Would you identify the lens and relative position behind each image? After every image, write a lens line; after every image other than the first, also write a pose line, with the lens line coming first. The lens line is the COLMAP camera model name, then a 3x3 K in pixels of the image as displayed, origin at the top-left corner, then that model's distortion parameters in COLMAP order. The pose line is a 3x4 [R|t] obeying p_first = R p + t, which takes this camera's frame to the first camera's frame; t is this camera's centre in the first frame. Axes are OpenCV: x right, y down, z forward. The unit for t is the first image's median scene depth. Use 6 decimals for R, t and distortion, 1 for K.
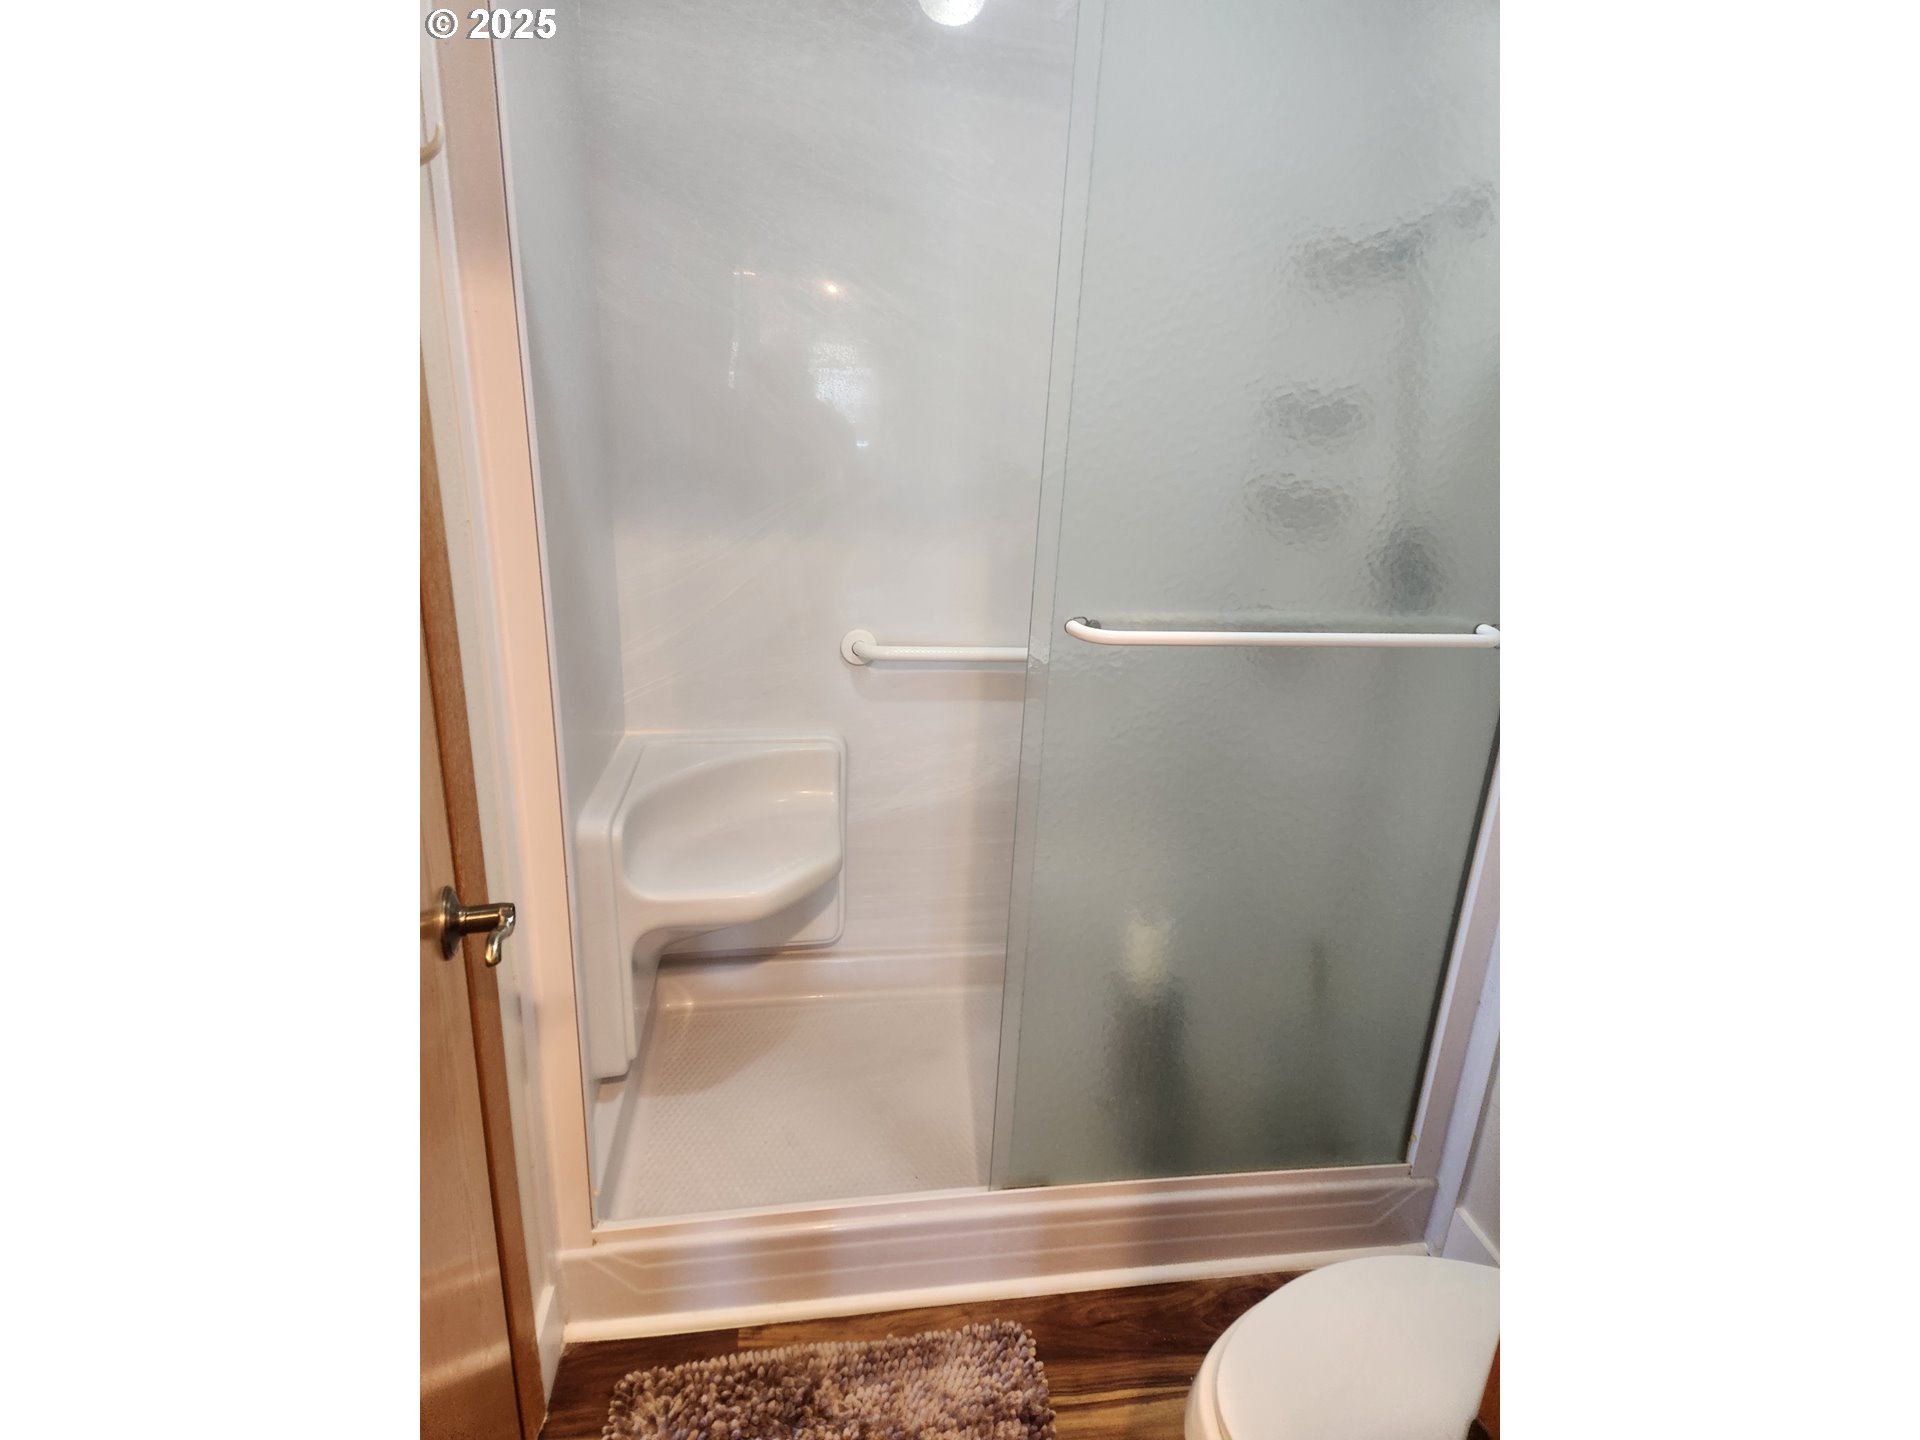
lens RADIAL K [[964.8, 0, 979.8], [0, 964.8, 713.2], [0, 0, 1]] dist [0.031817, -0.000101]
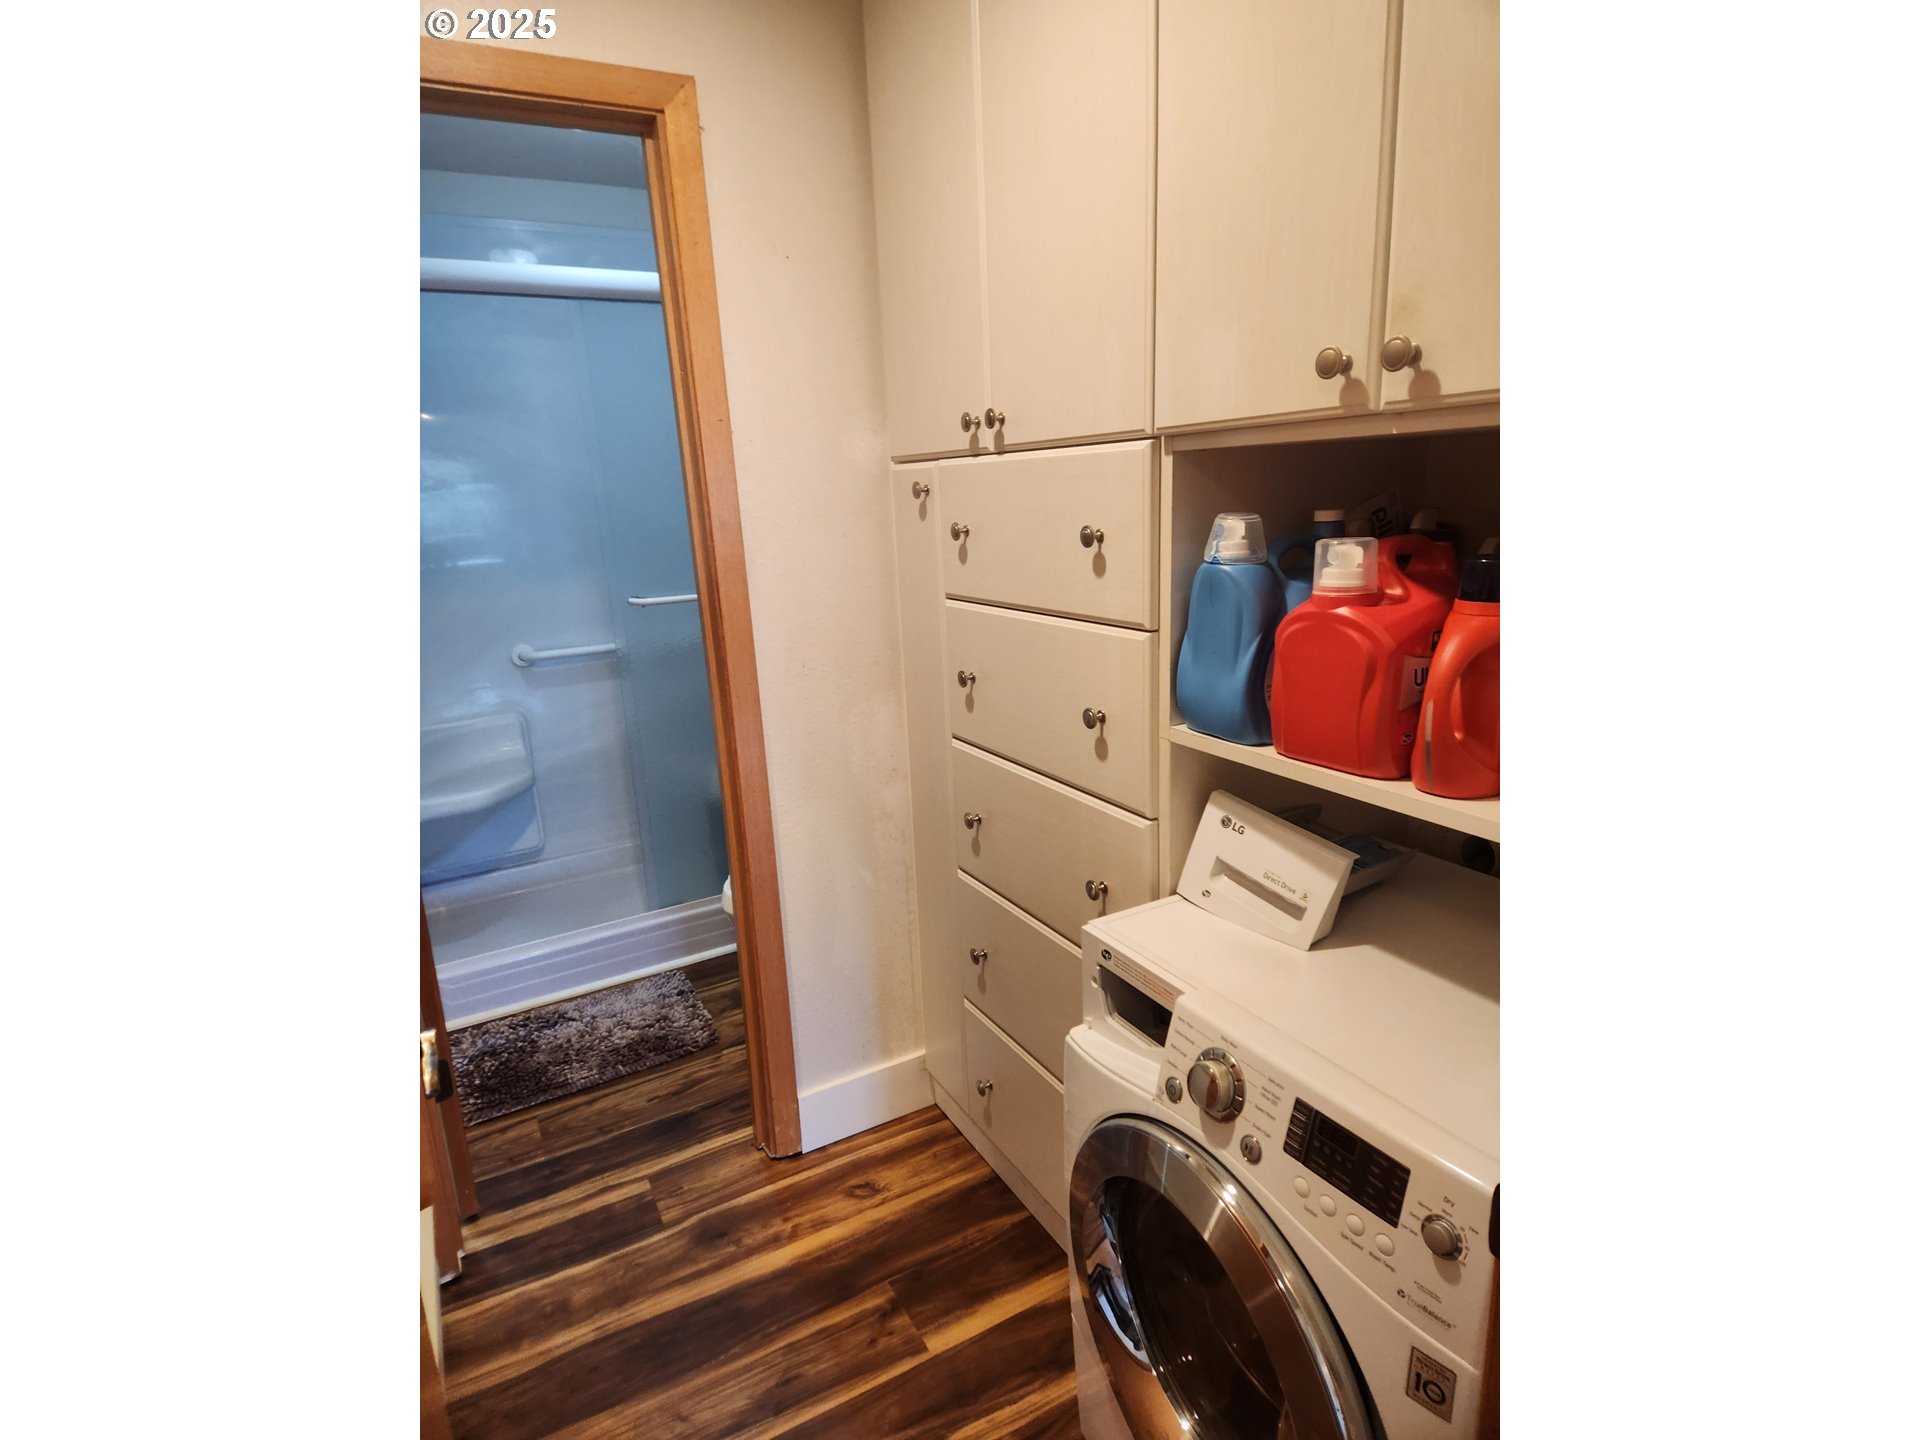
lens RADIAL K [[964.8, 0, 979.8], [0, 964.8, 713.2], [0, 0, 1]] dist [0.031817, -0.000101]
pose [[0.935190, -0.170209, 0.310560, 0.072822], [0.194638, 0.979640, -0.049200, 0.262716], [-0.295863, 0.106458, 0.949280, -0.804894]]
